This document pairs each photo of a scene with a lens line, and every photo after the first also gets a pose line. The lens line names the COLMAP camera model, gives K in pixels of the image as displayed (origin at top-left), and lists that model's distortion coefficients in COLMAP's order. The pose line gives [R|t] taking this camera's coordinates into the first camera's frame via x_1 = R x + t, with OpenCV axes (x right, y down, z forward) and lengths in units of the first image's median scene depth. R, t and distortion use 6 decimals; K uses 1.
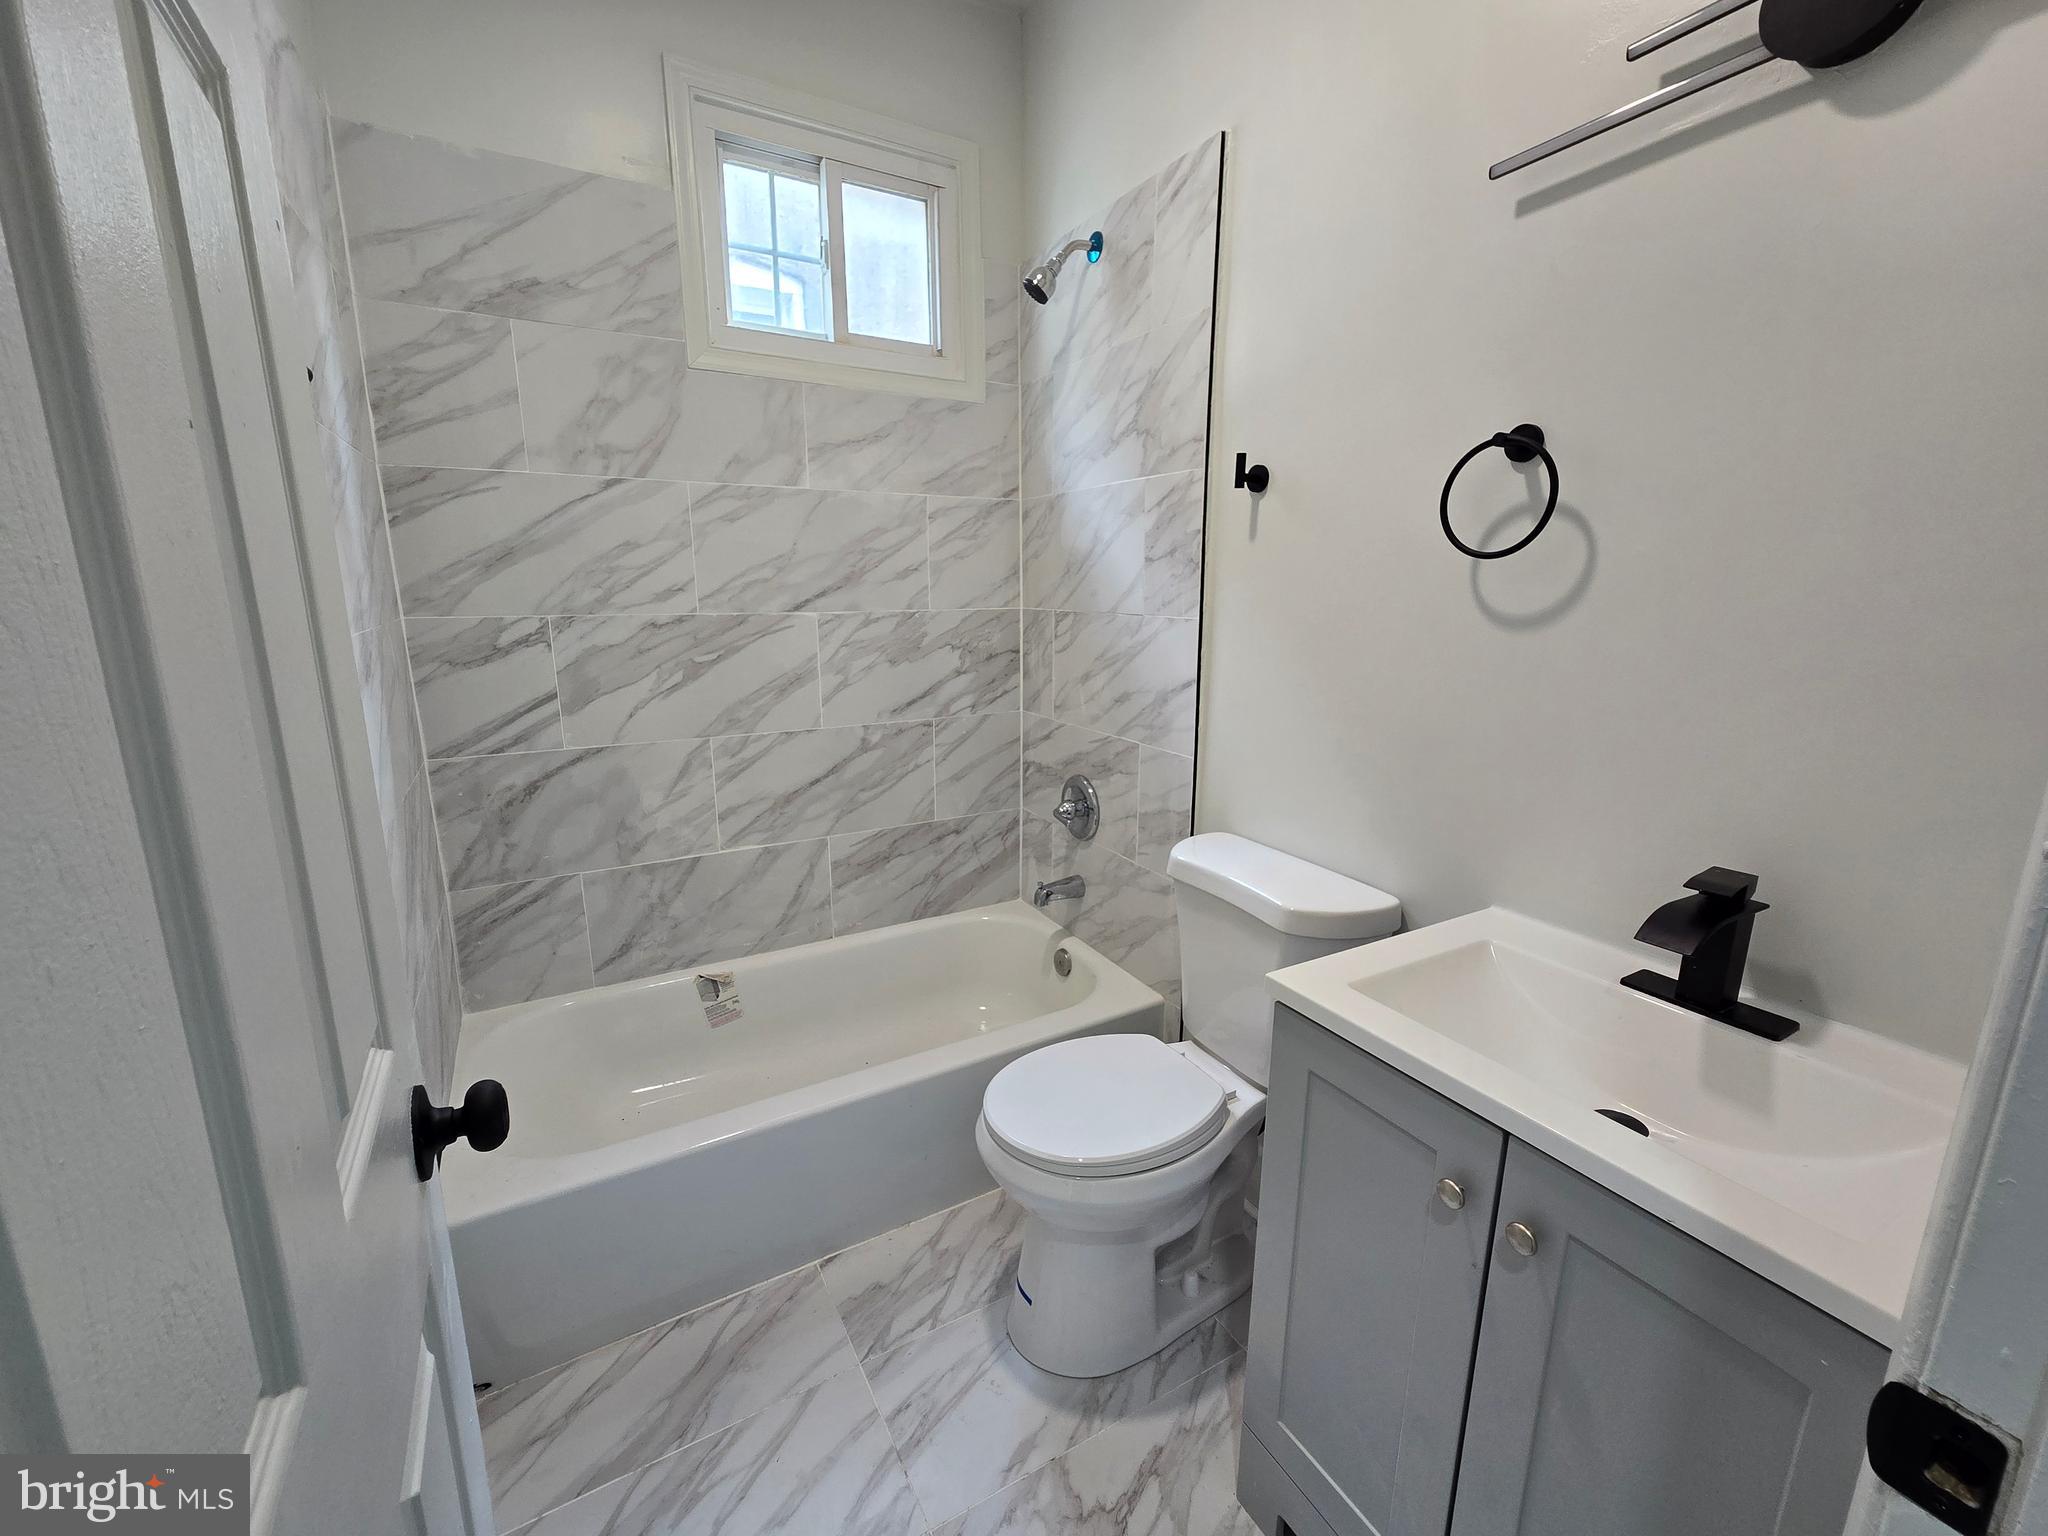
lens RADIAL K [[823.7, 0, 1019.2], [0, 823.7, 766.9], [0, 0, 1]] dist [0.001694, 0.001014]
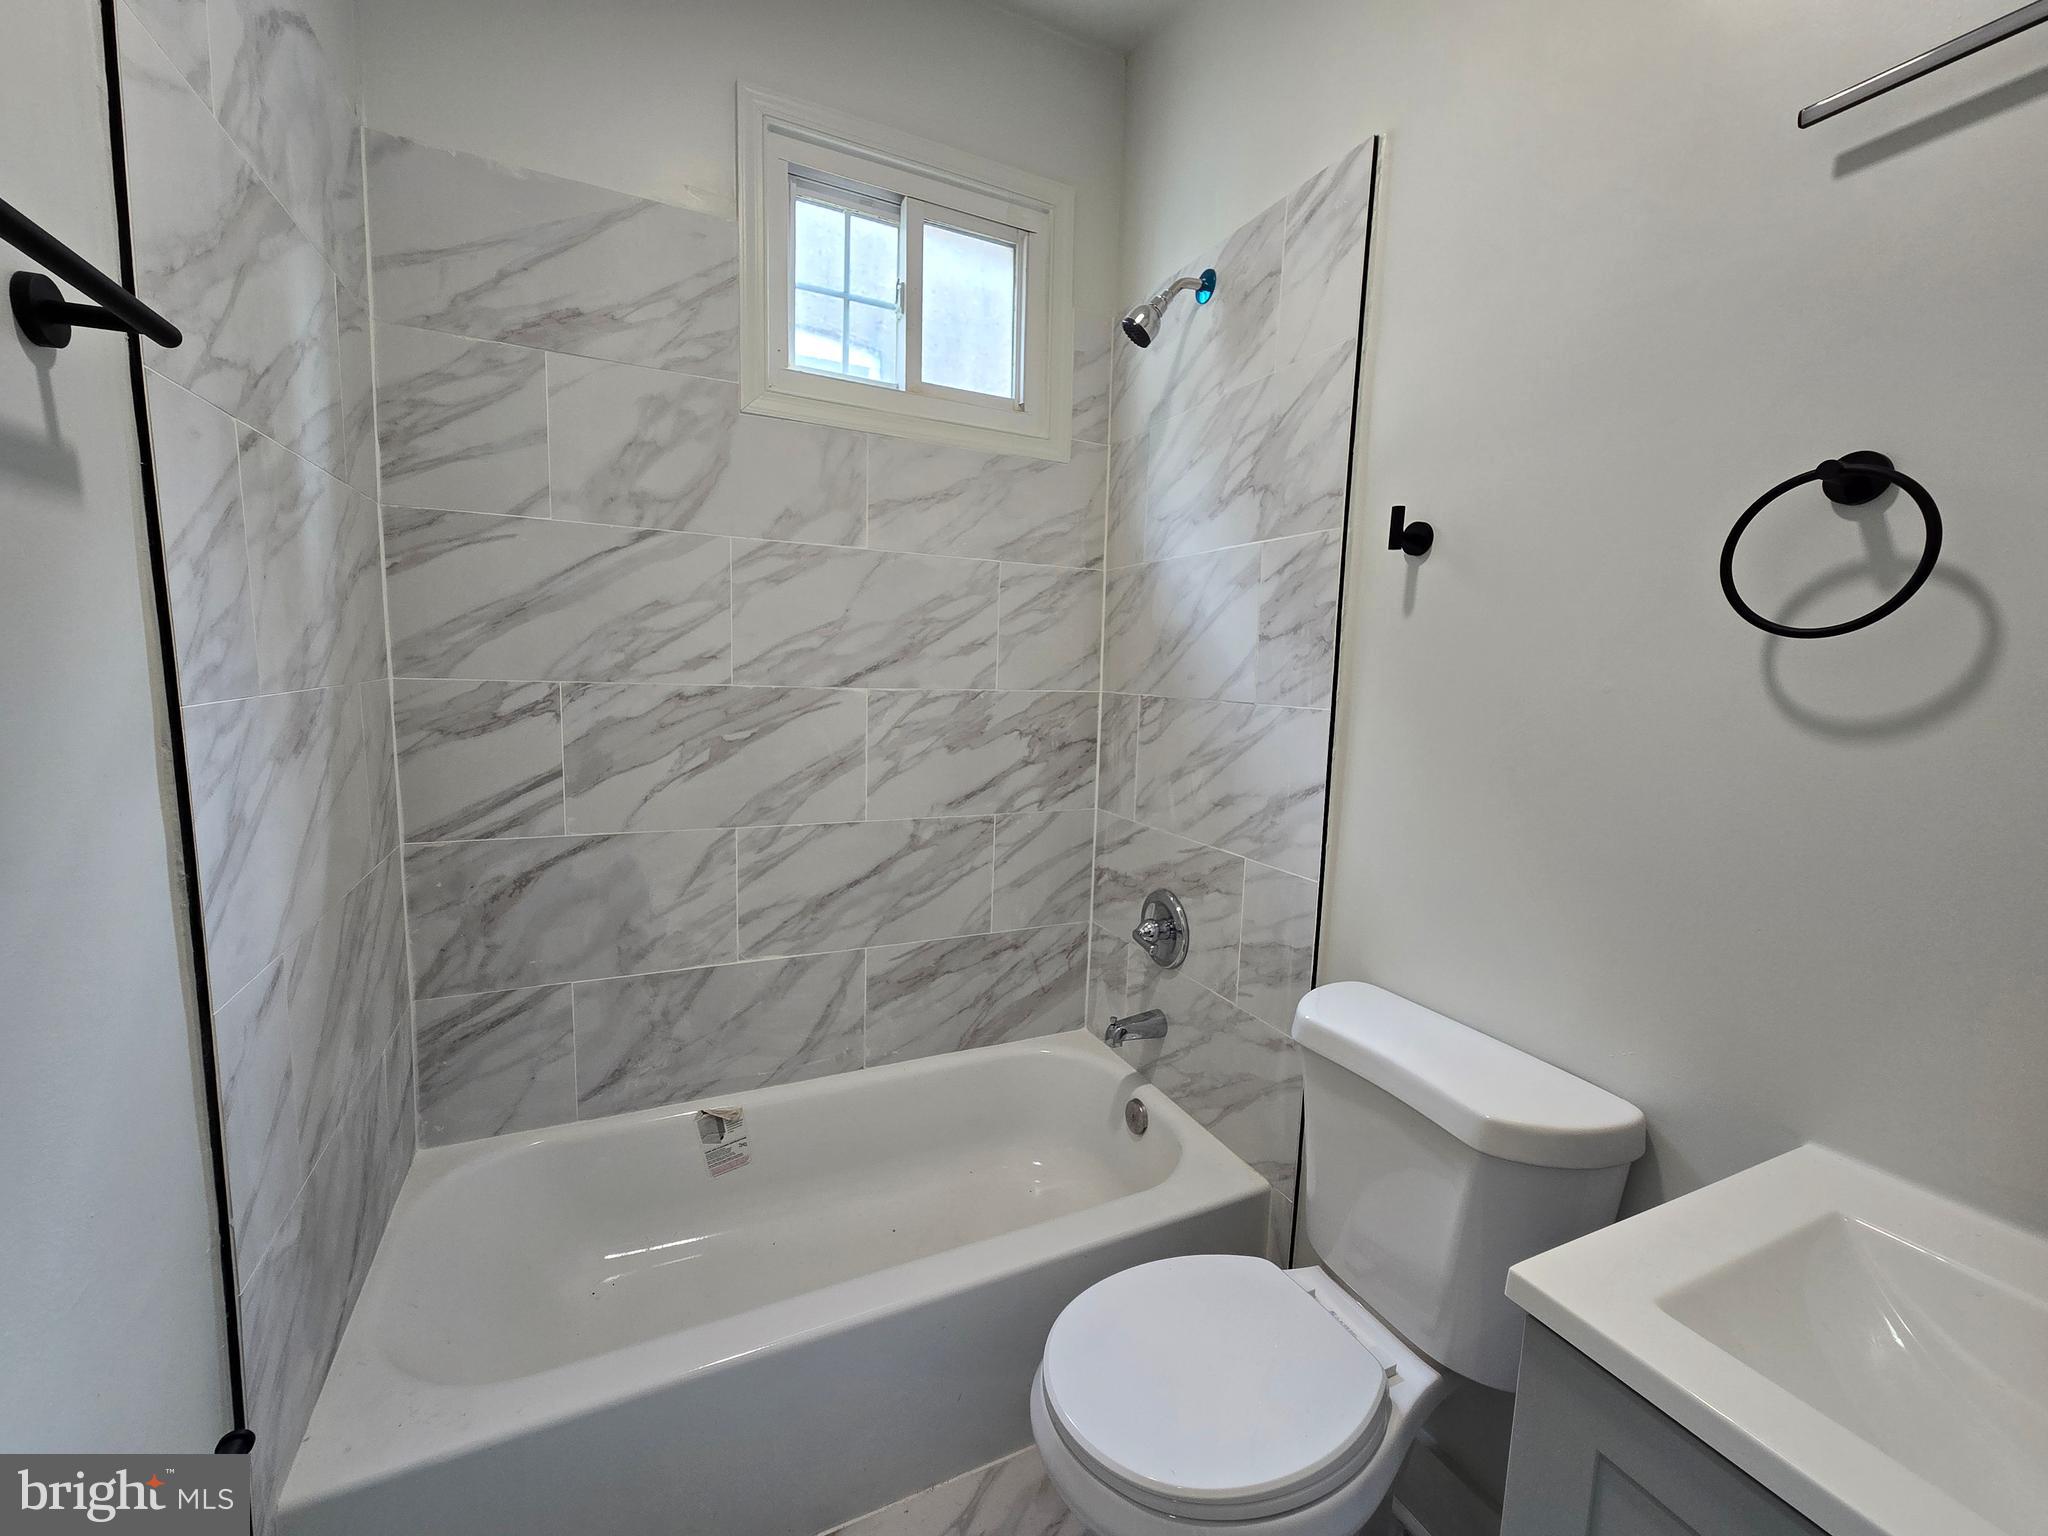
lens RADIAL K [[823.7, 0, 1021.7], [0, 823.7, 771.2], [0, 0, 1]] dist [0.001694, 0.001014]
pose [[0.997093, 0.038593, -0.065700, -0.026032], [-0.044784, 0.994420, -0.095516, -0.027807], [0.061647, 0.098181, 0.993257, 0.173958]]
